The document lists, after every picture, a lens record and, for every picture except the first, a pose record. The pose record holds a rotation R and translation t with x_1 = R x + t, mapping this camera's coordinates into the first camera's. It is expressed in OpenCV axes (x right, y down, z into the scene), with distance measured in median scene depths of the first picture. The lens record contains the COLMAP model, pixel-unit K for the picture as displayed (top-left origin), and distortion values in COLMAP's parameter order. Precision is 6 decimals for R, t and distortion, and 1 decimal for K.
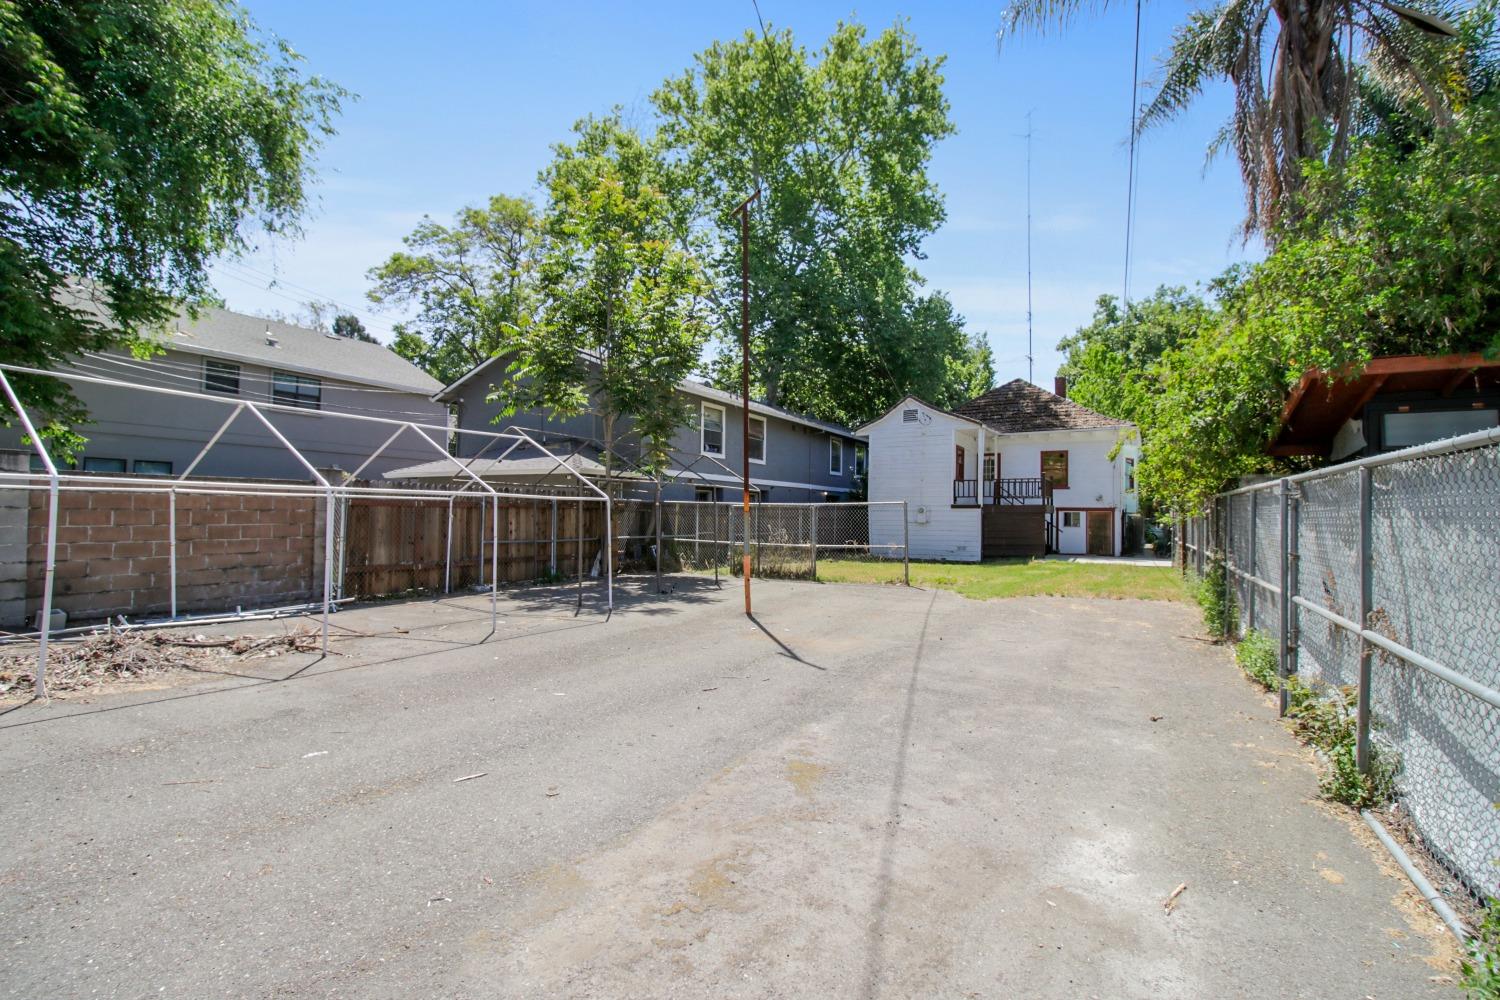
lens RADIAL K [[685.7, 0, 750.0], [0, 685.7, 500.0], [0, 0, 1]] dist [0.000550, 0.000058]
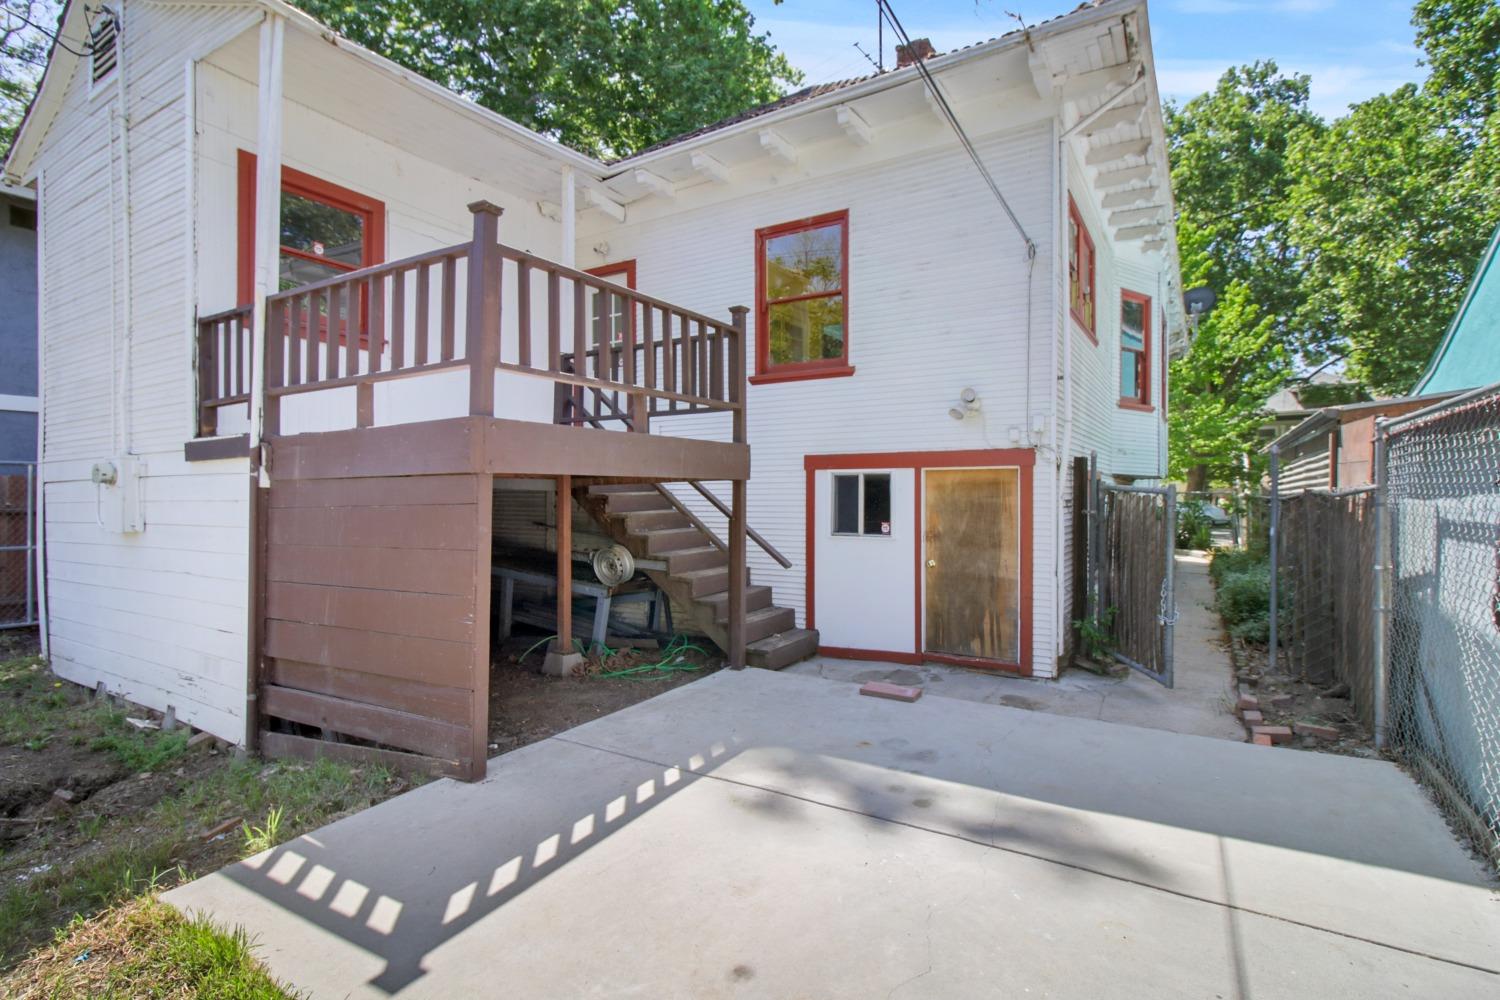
lens RADIAL K [[726.6, 0, 750.0], [0, 726.6, 500.0], [0, 0, 1]] dist [-0.000592, -0.000232]
pose [[0.999105, -0.017934, -0.038300, 0.442596], [0.018831, 0.999554, 0.023195, 0.020602], [0.037867, -0.023895, 0.998997, 0.756367]]
